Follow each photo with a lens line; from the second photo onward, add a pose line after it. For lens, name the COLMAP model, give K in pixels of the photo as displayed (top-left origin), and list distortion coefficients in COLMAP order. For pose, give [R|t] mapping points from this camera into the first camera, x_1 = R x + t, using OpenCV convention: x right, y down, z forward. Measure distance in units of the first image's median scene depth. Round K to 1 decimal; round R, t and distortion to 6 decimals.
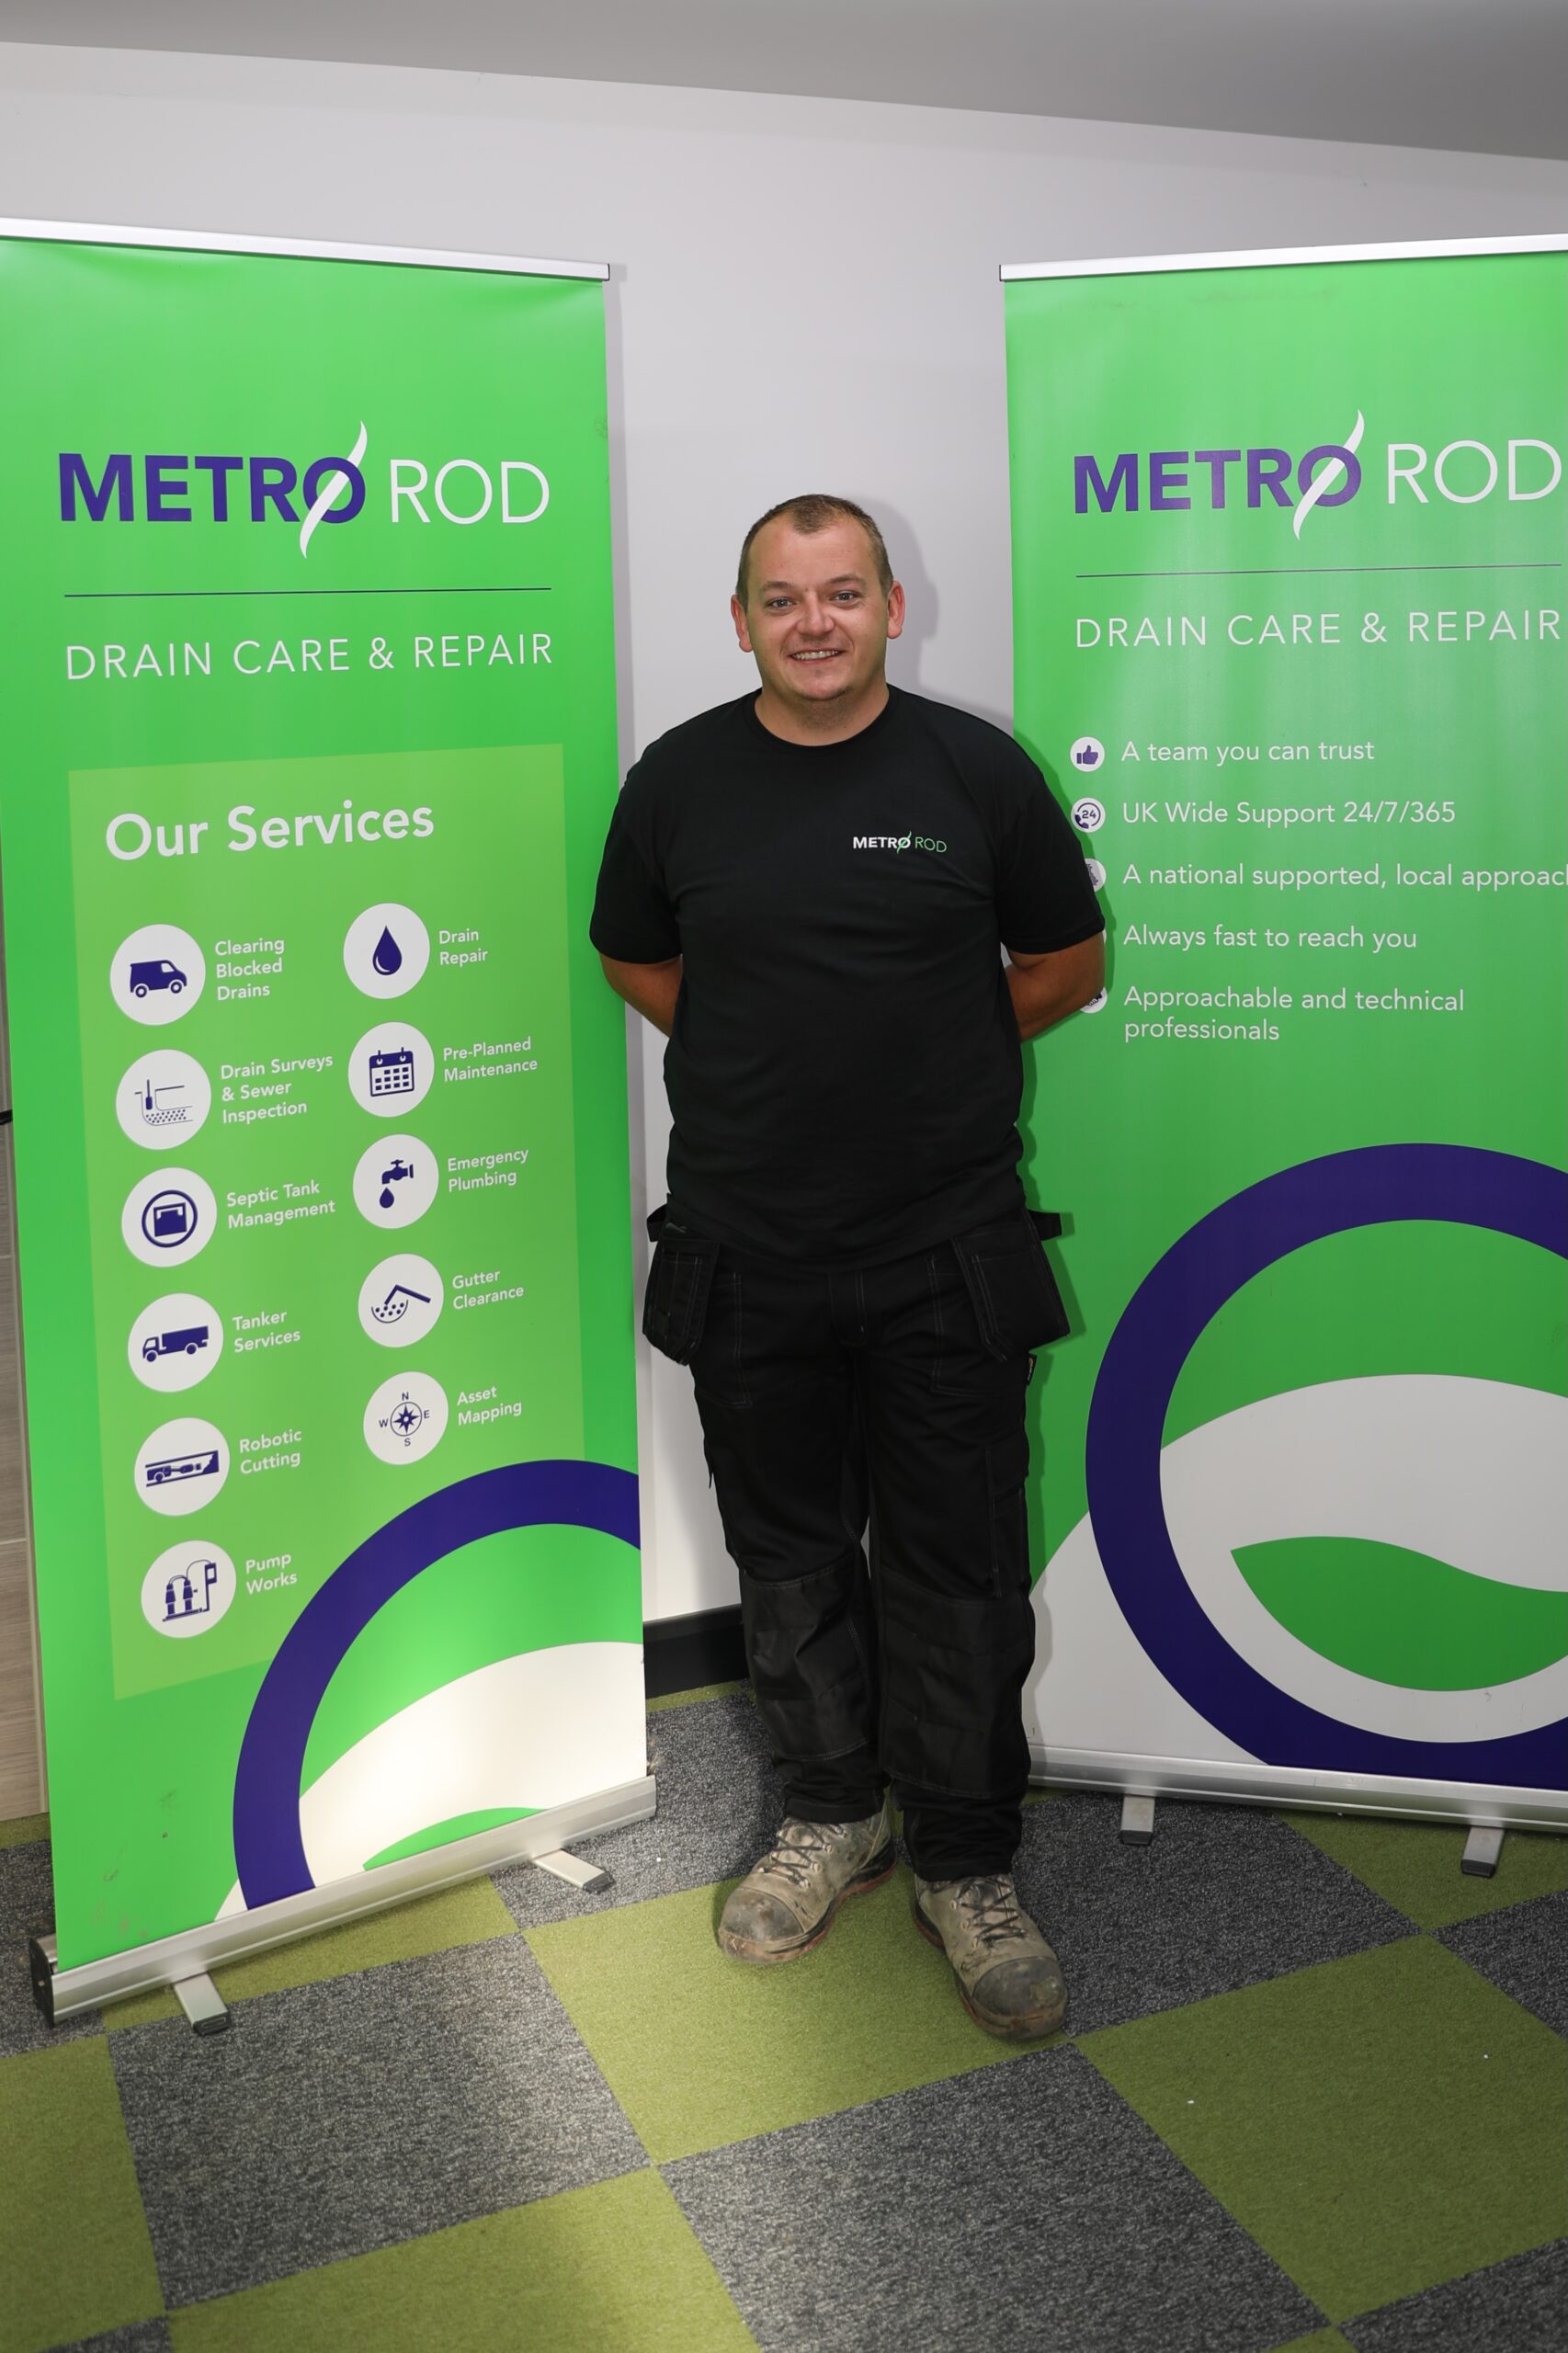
lens RADIAL K [[2328.5, 0, 834.2], [0, 2328.5, 799.1], [0, 0, 1]] dist [-0.089969, 0.093969]
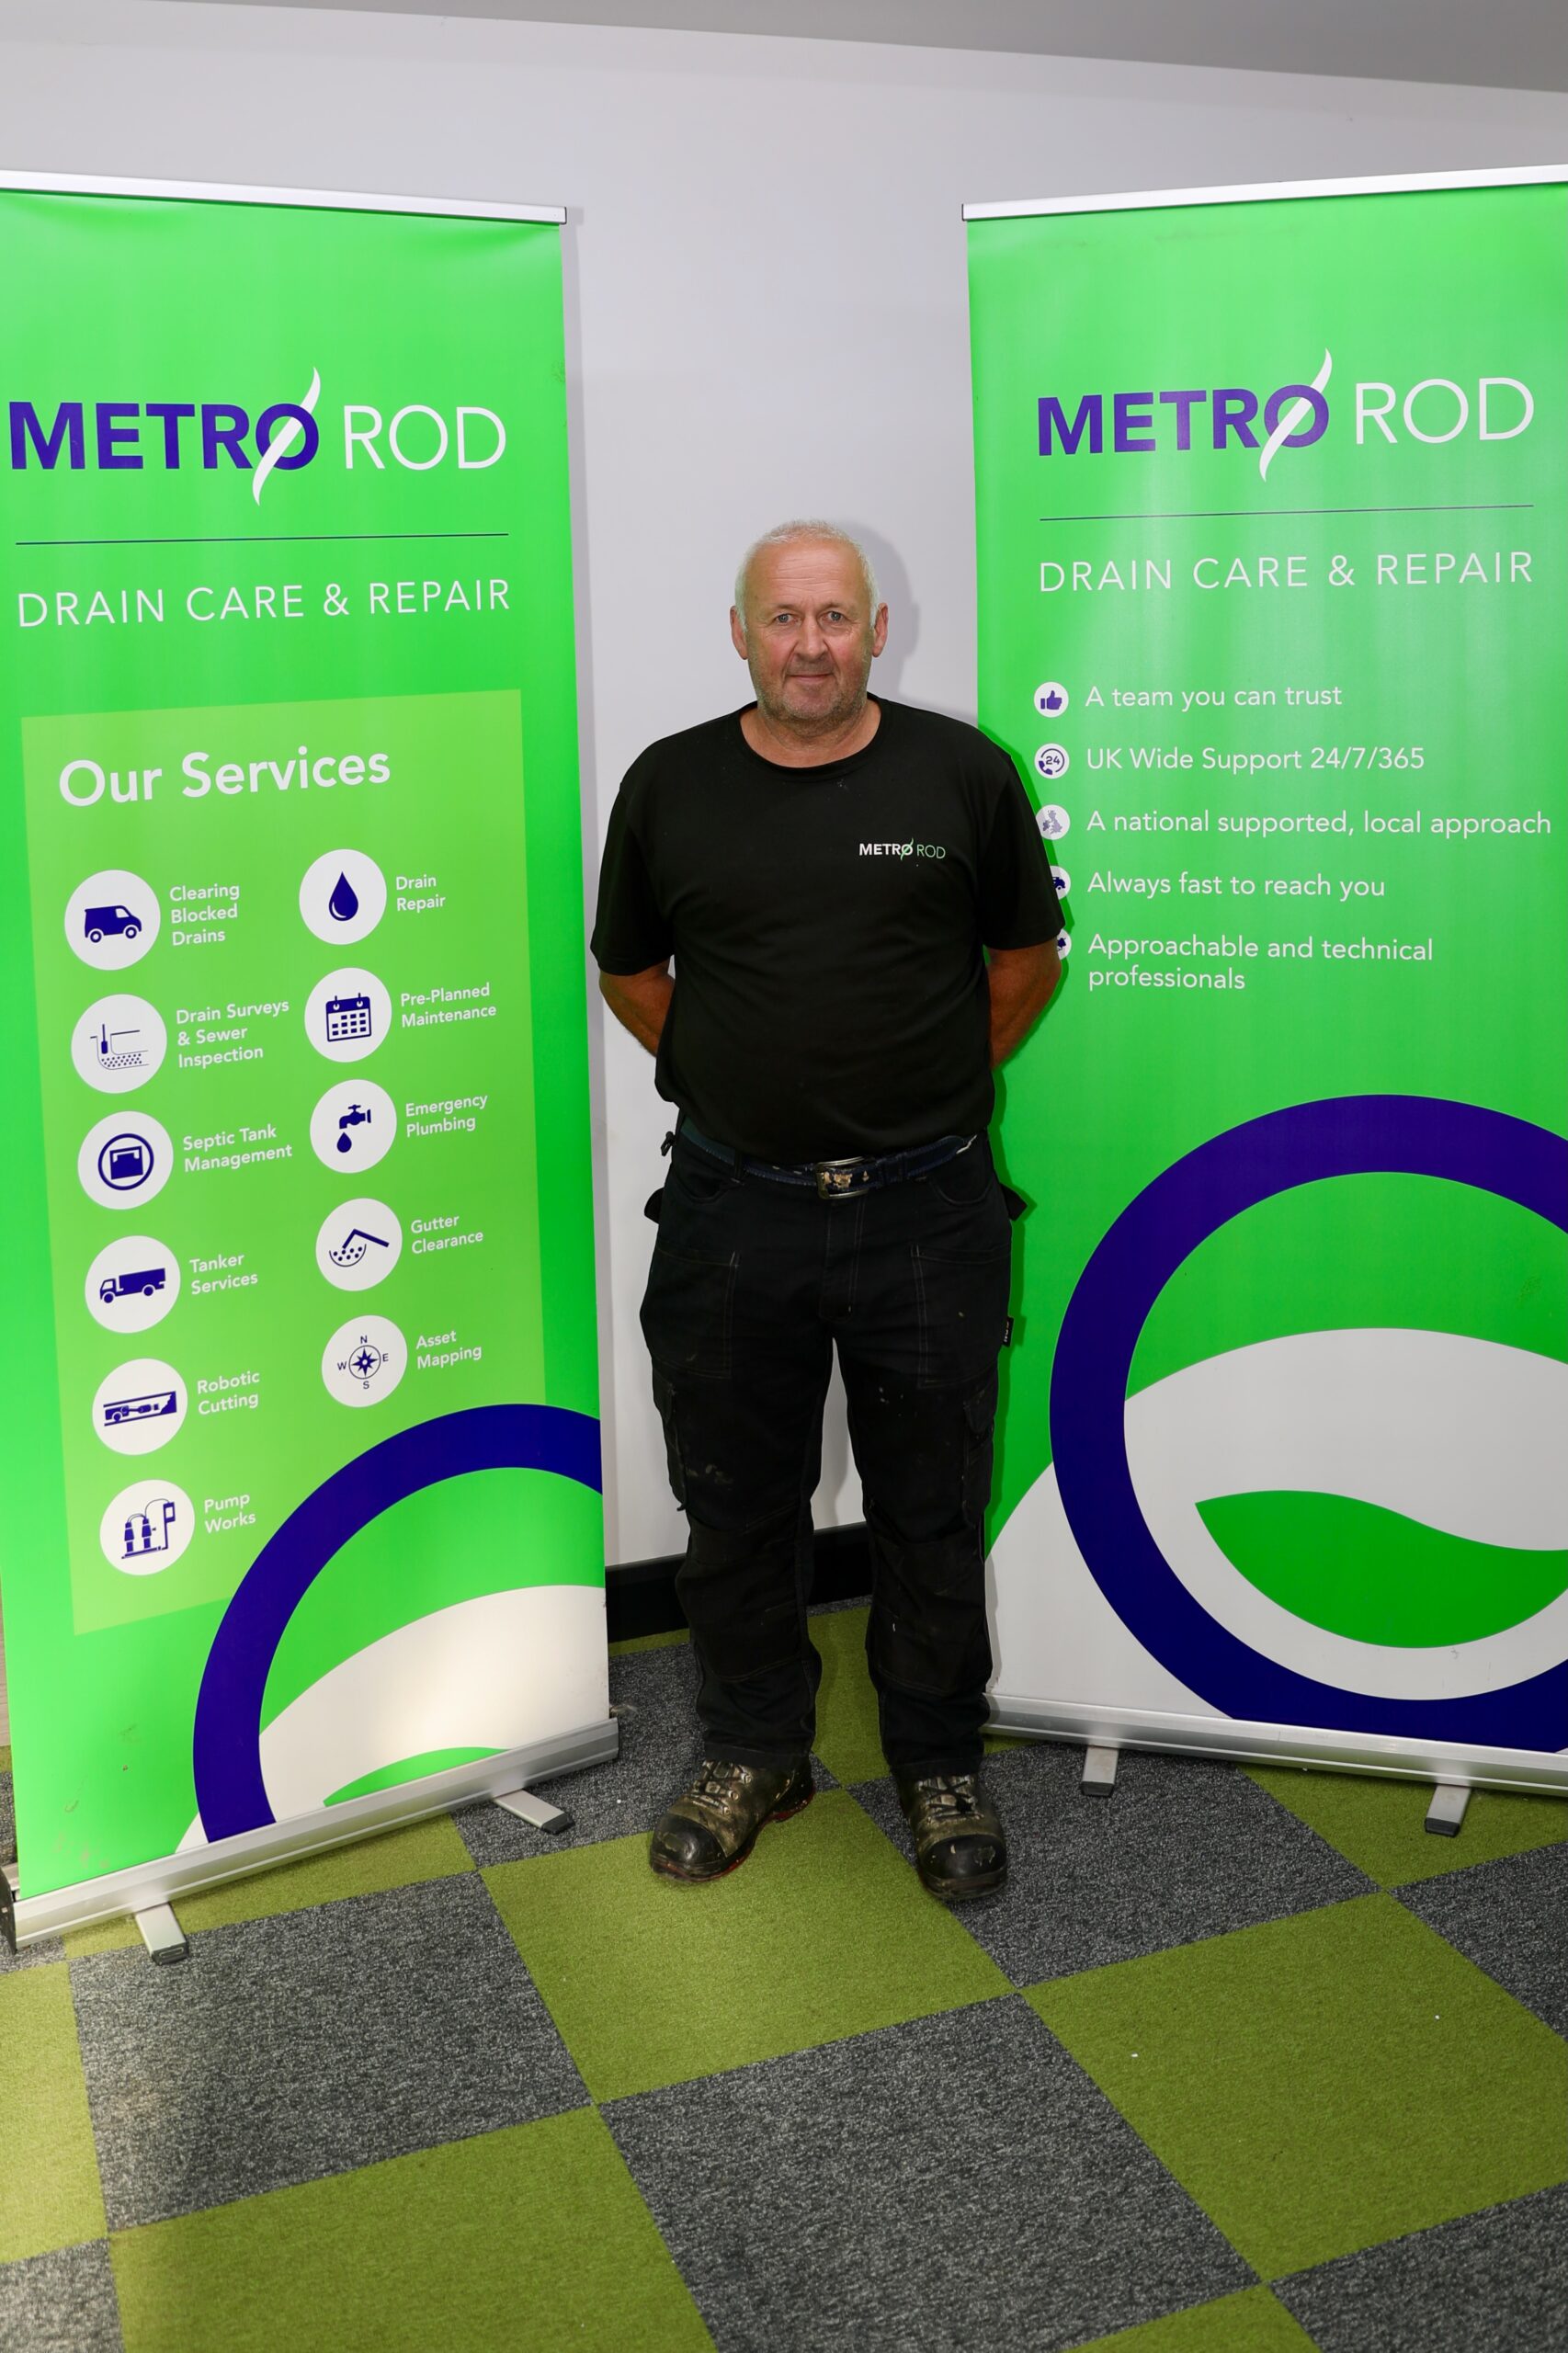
lens RADIAL K [[2324.6, 0, 766.5], [0, 2324.6, 785.2], [0, 0, 1]] dist [-0.090364, 0.094547]
pose [[0.998942, 0.000643, -0.045973, 0.037861], [0.000160, 0.999848, 0.017450, -0.000183], [0.045977, -0.017439, 0.998790, 0.008988]]
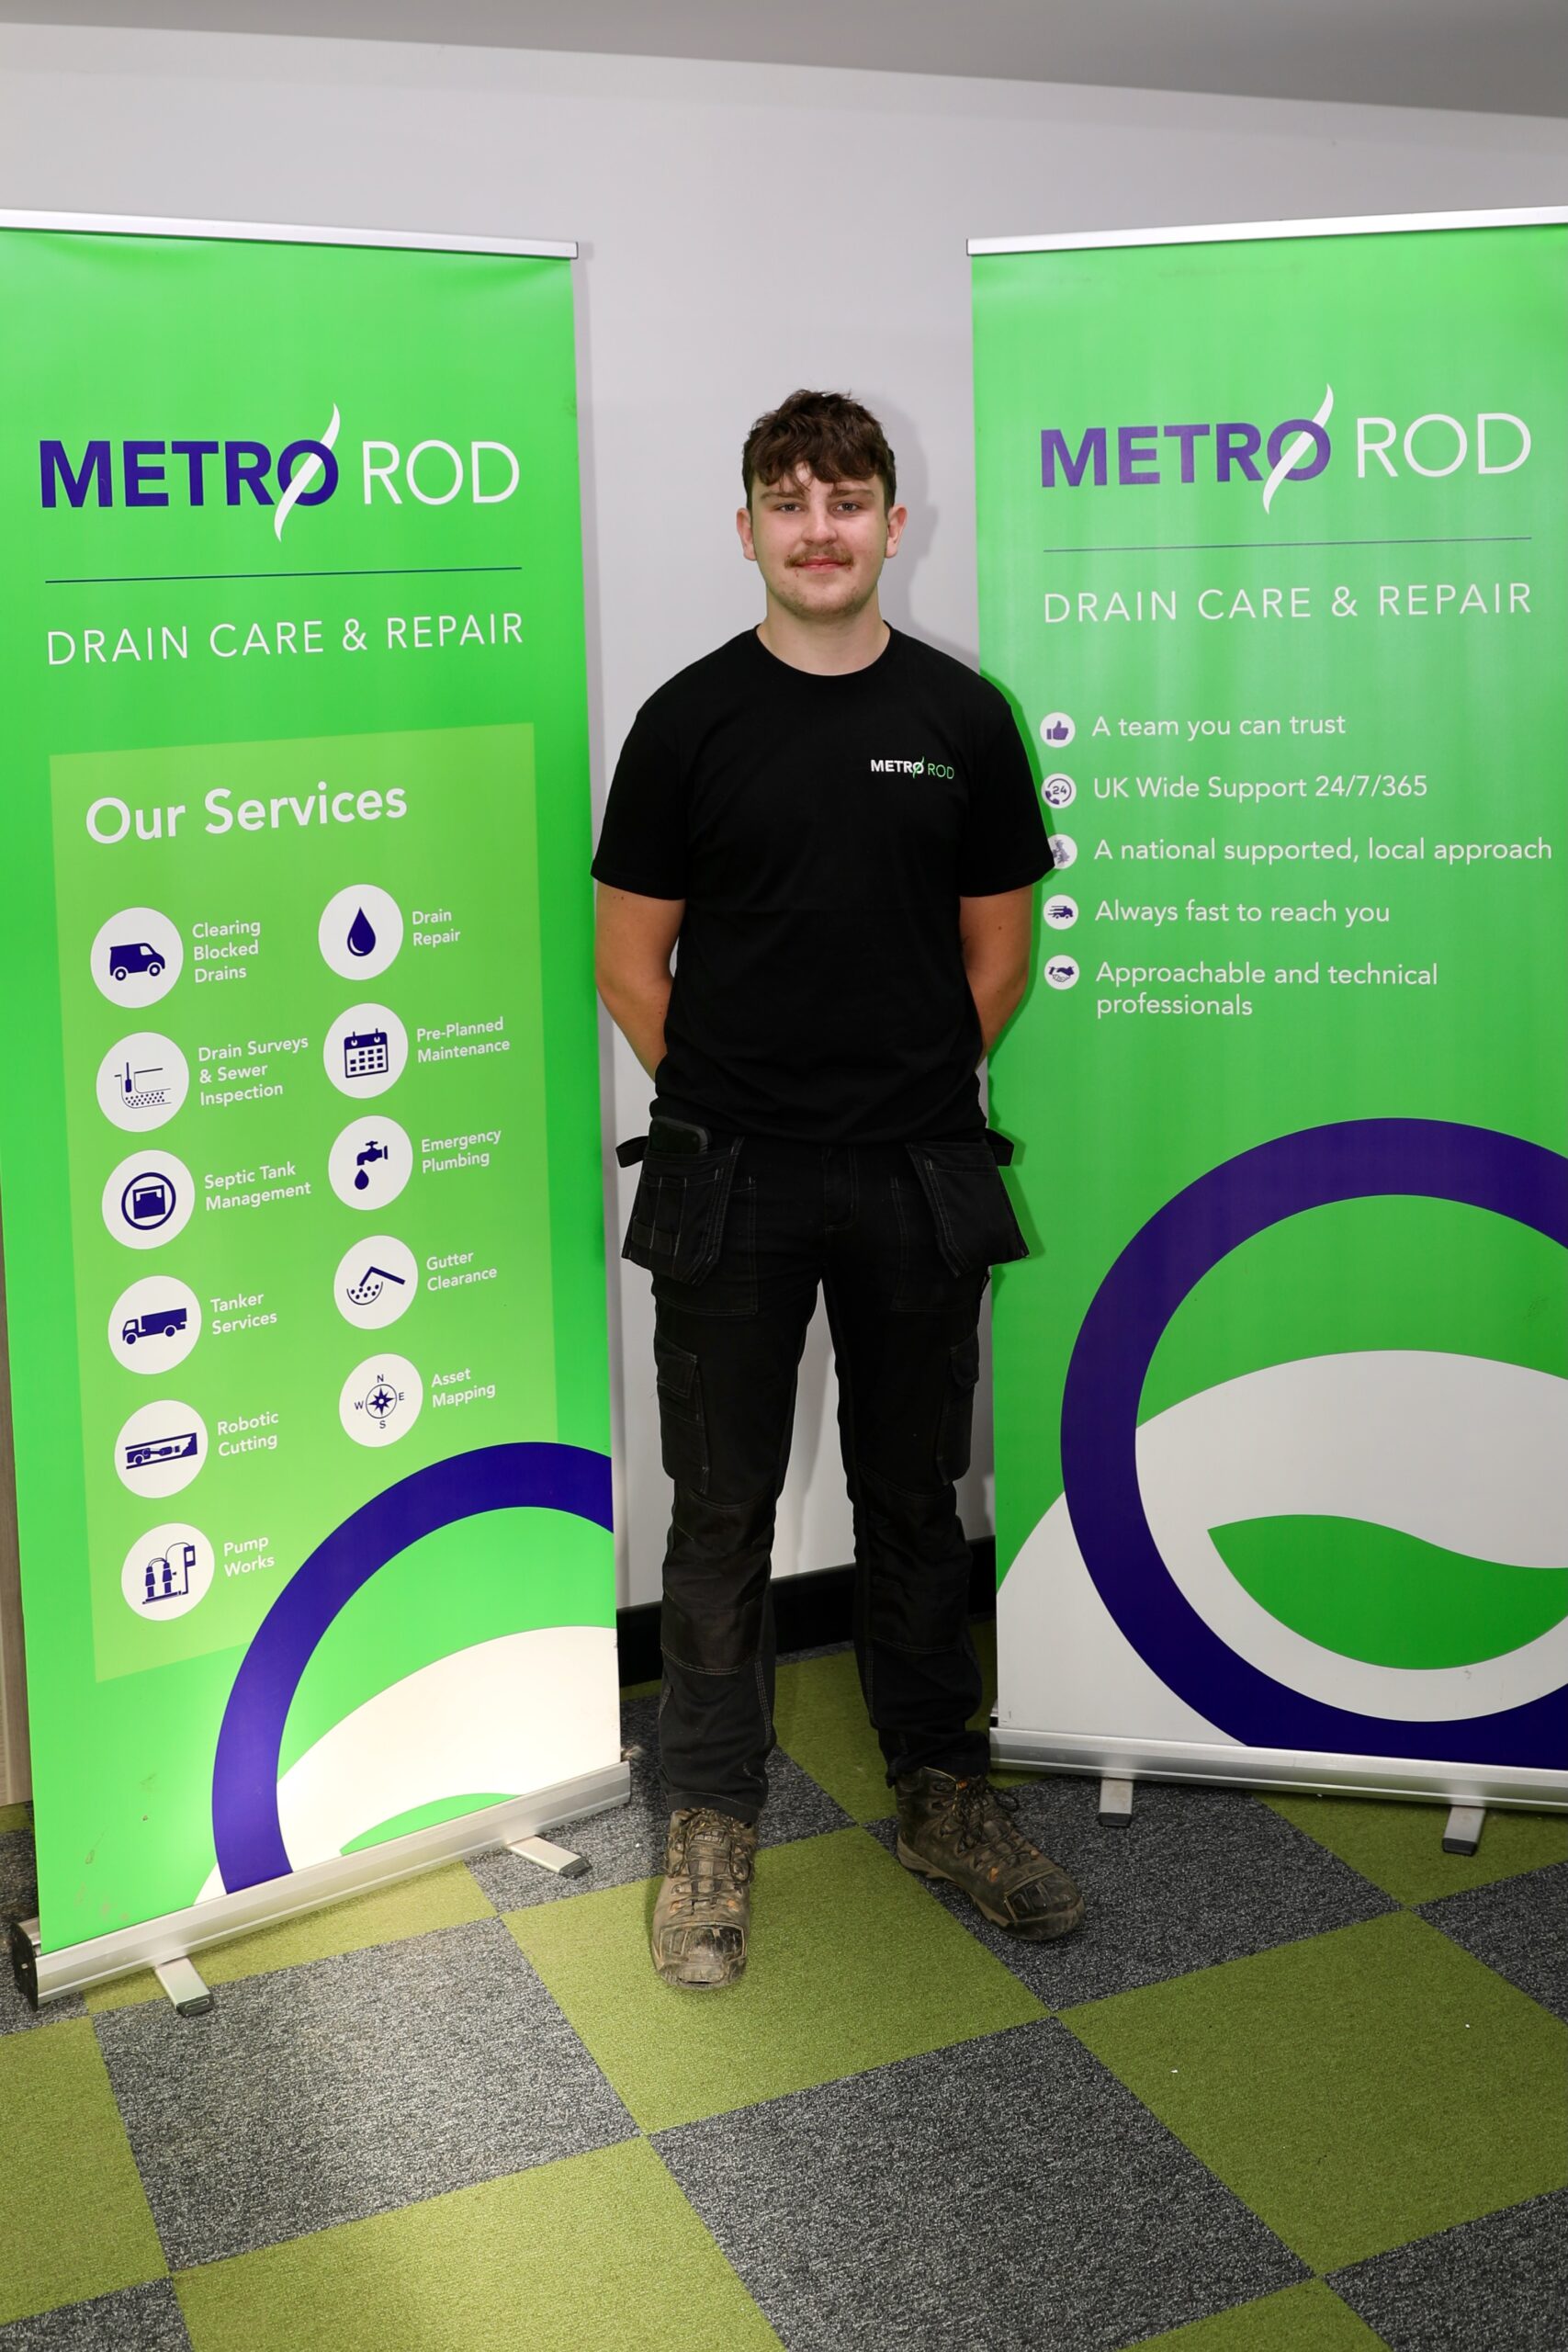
lens RADIAL K [[2498.5, 0, 765.2], [0, 2498.5, 741.6], [0, 0, 1]] dist [-0.090881, 0.097064]
pose [[0.999980, -0.006380, 0.000488, -0.019413], [0.006383, 0.999950, -0.007636, -0.007691], [-0.000439, 0.007639, 0.999971, -0.078420]]
